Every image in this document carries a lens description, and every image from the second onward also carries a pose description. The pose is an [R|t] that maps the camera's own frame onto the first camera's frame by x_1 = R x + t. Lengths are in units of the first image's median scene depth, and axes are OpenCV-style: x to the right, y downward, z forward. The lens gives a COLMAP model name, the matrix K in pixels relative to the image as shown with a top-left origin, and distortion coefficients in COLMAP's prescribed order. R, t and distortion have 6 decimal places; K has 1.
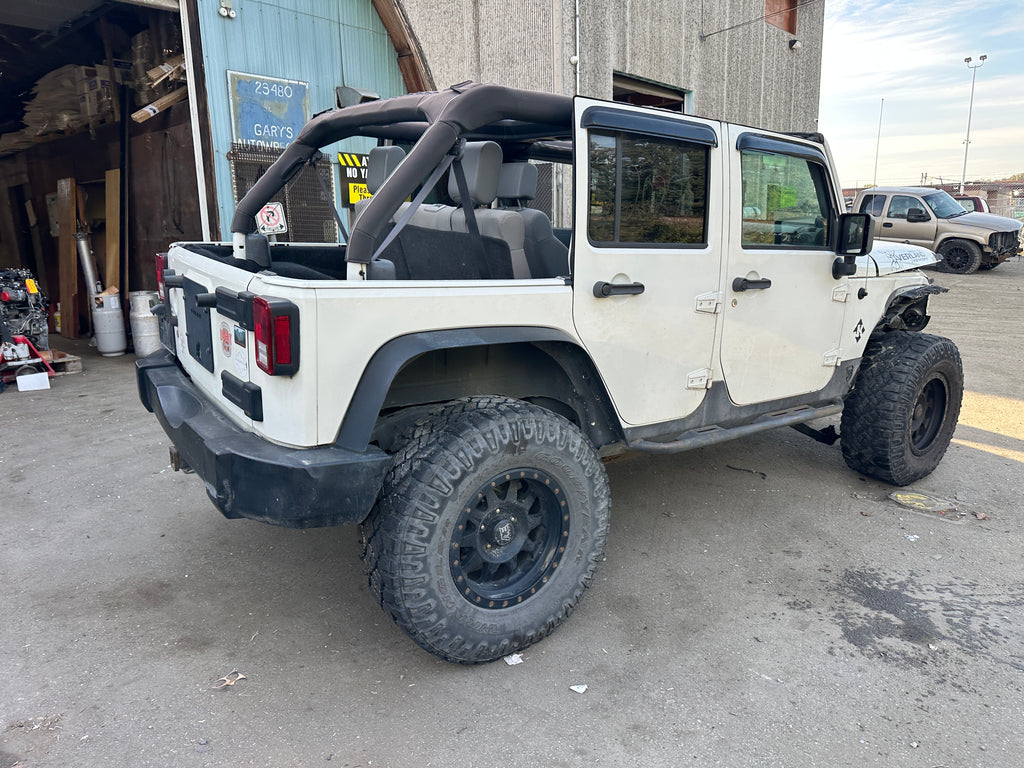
lens RADIAL K [[724.5, 0, 514.7], [0, 724.5, 382.8], [0, 0, 1]] dist [0.018476, -0.025022]
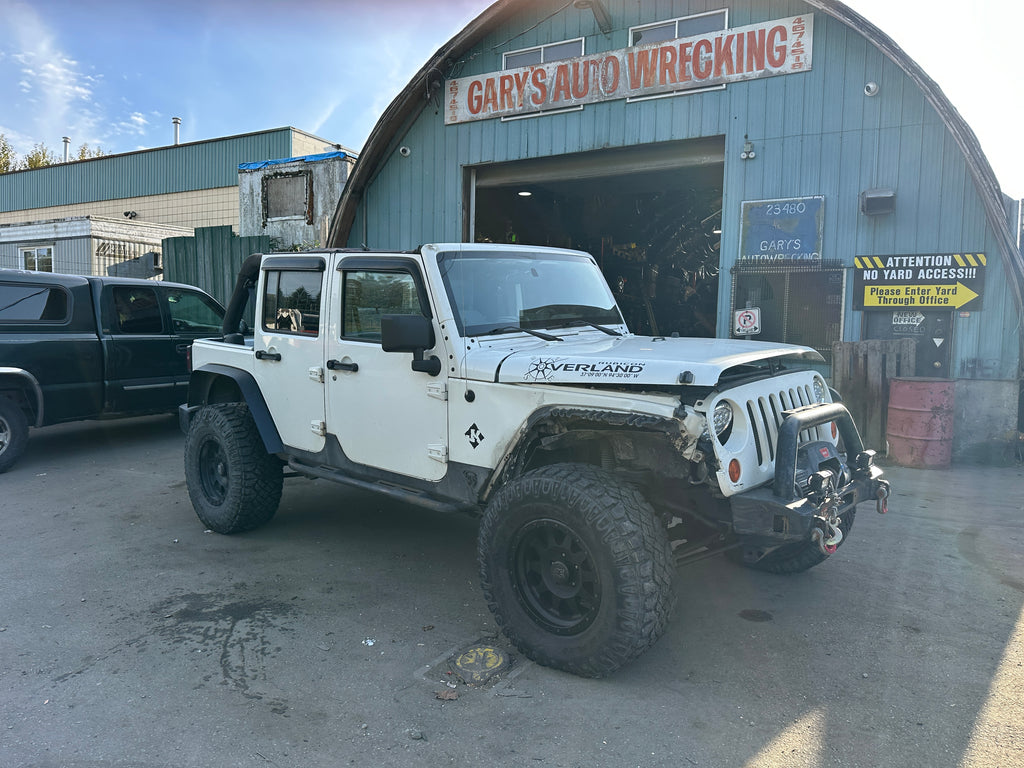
lens RADIAL K [[722.5, 0, 514.2], [0, 722.5, 368.0], [0, 0, 1]] dist [0.037913, -0.052924]
pose [[0.220682, 0.066224, -0.973095, 1.421273], [-0.222649, 0.974770, 0.015845, -0.188177], [0.949593, 0.213161, 0.229859, 0.837982]]
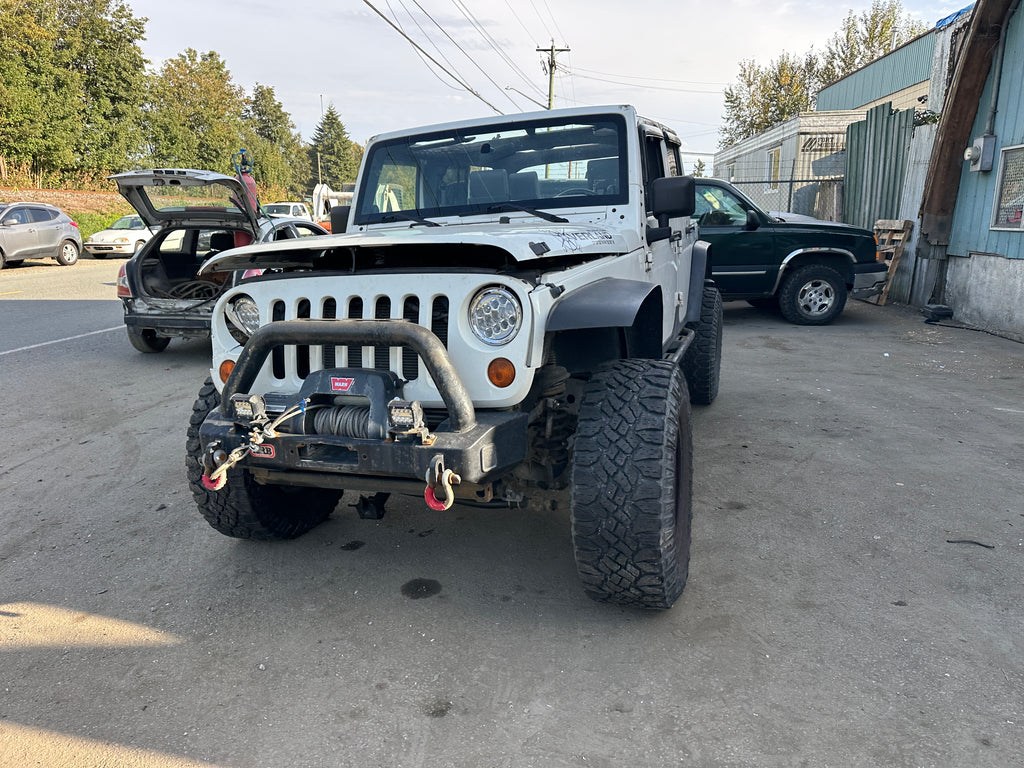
lens RADIAL K [[723.4, 0, 514.7], [0, 723.4, 371.4], [0, 0, 1]] dist [0.031134, -0.040226]
pose [[-0.809636, 0.135023, -0.571190, 0.883163], [-0.108059, 0.922252, 0.371179, -0.417300], [0.576899, 0.362242, -0.732099, 1.966385]]
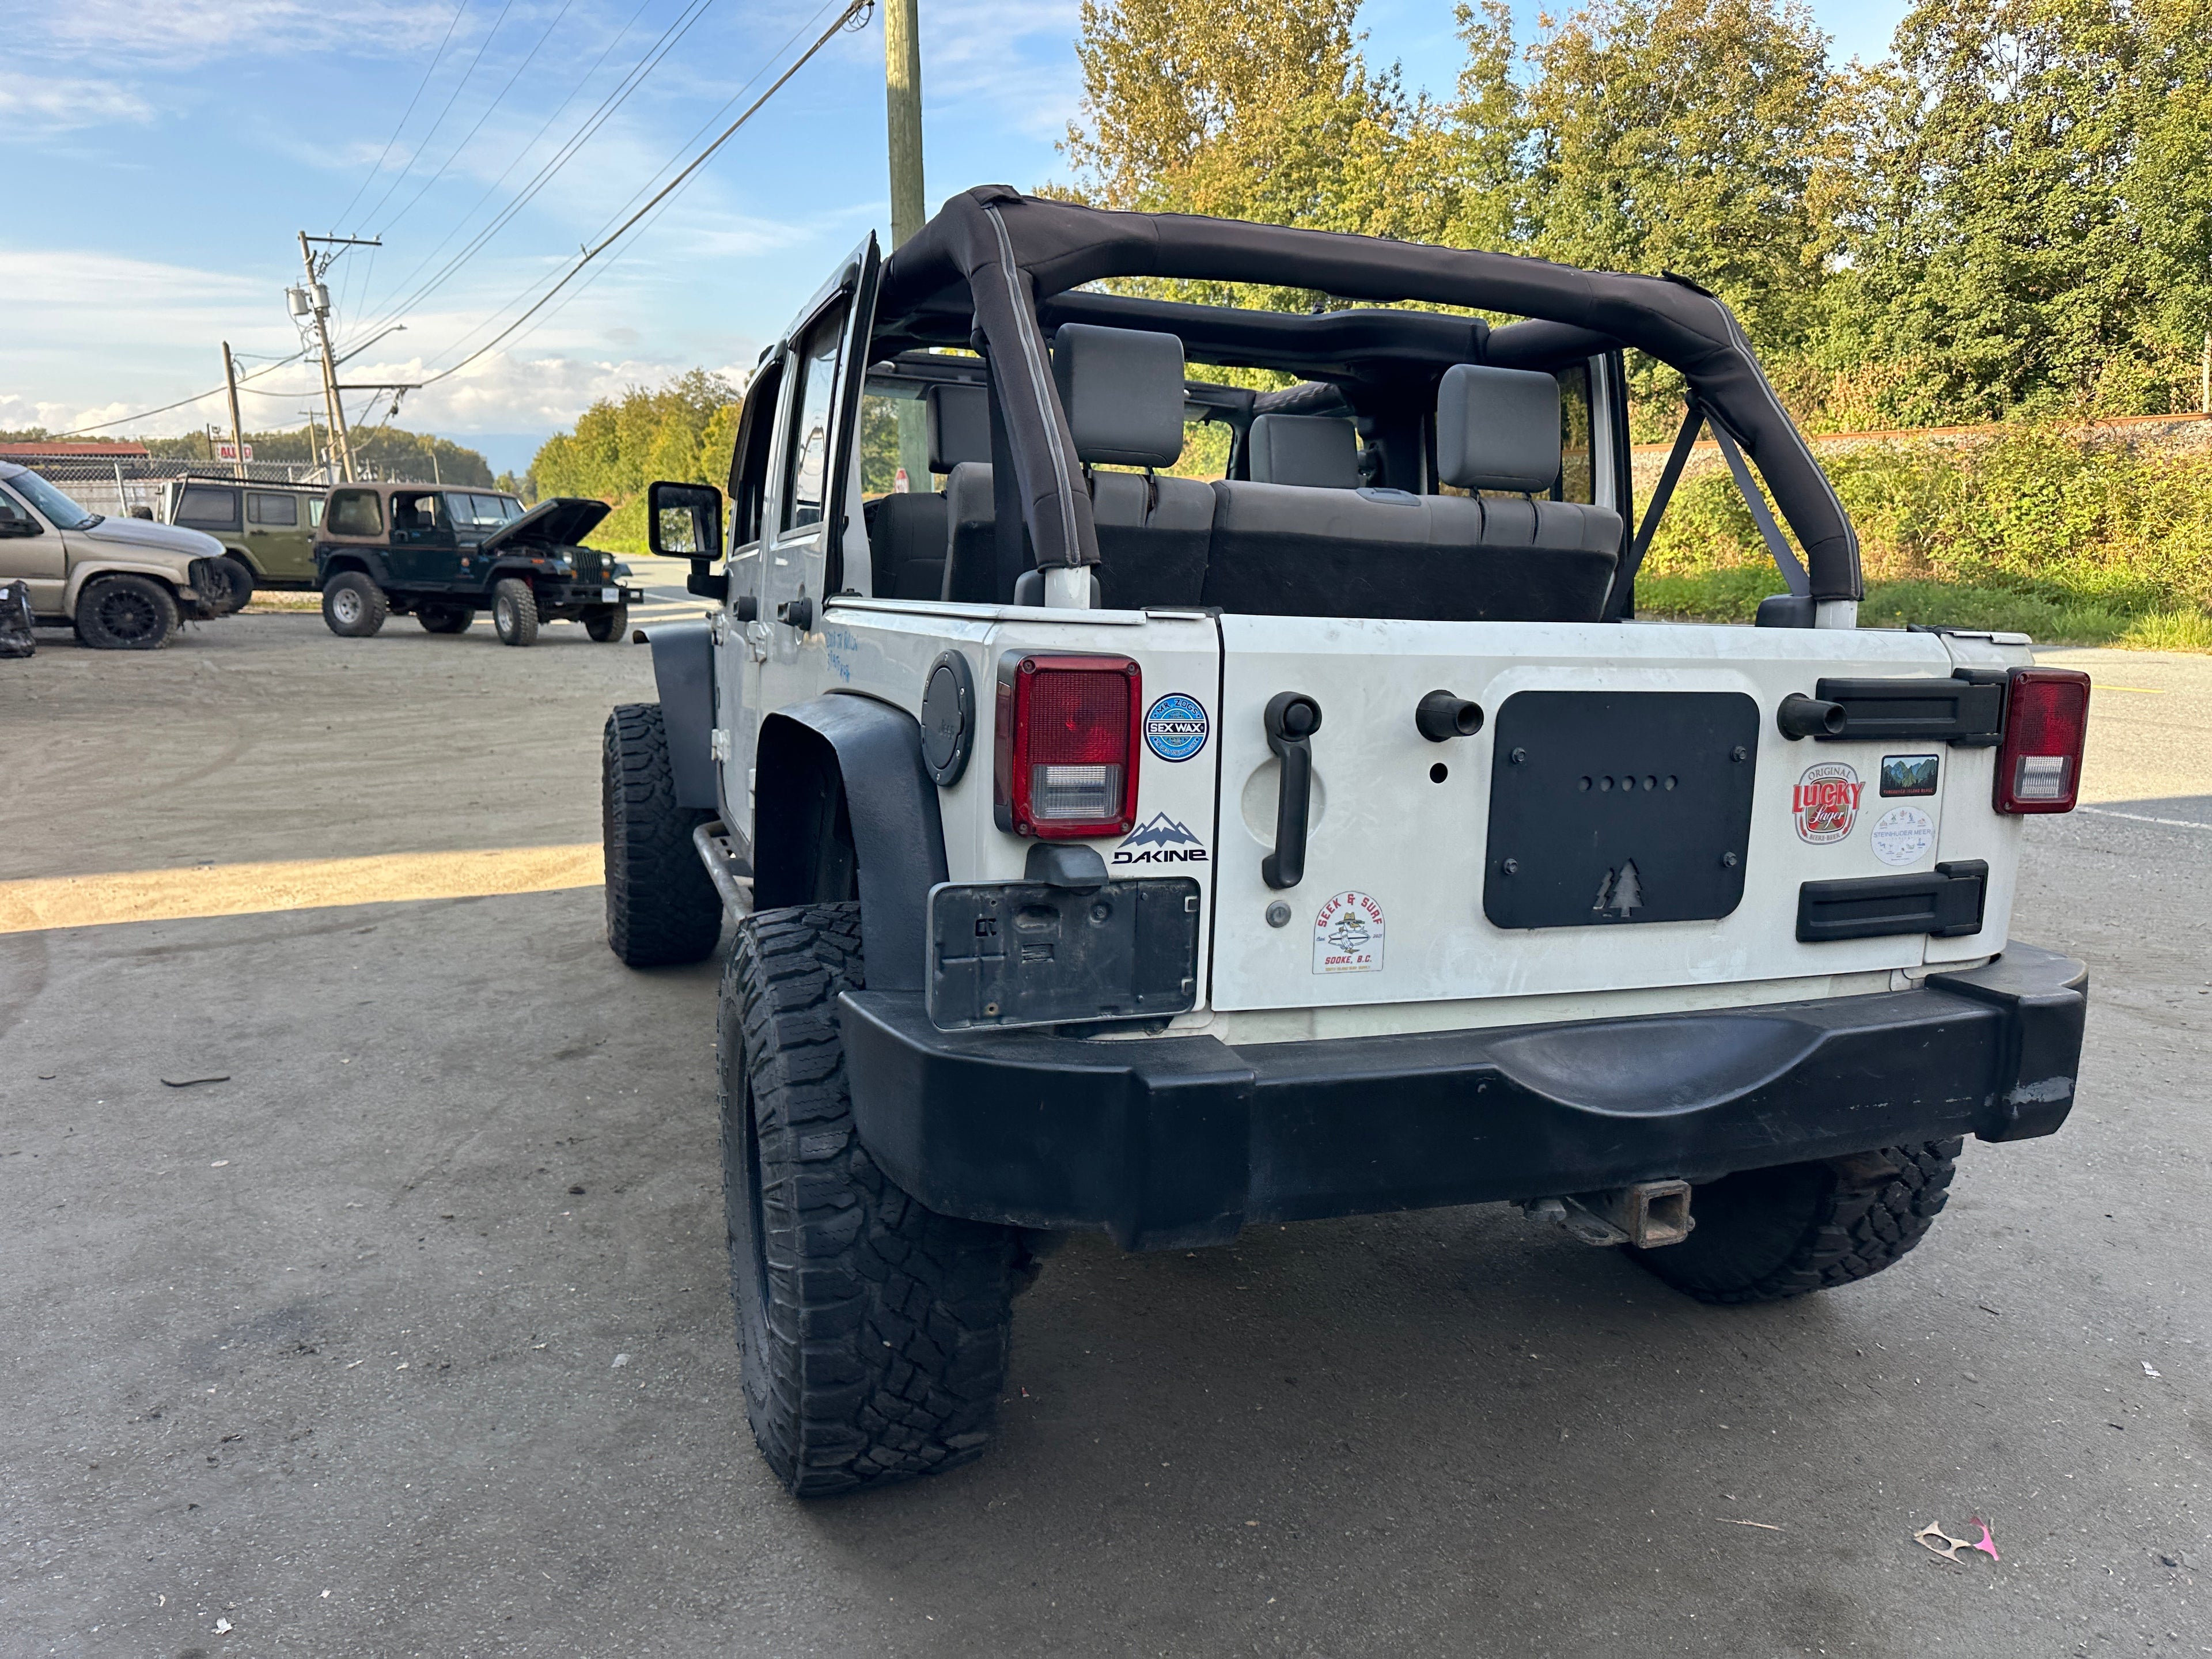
lens RADIAL K [[1549.8, 0, 1082.3], [0, 1549.8, 828.0], [0, 0, 1]] dist [0.061039, -0.076326]
pose [[0.272283, -0.181085, 0.945024, -0.878982], [0.215174, 0.968719, 0.123629, -0.160394], [-0.937850, 0.169682, 0.302730, 0.731972]]
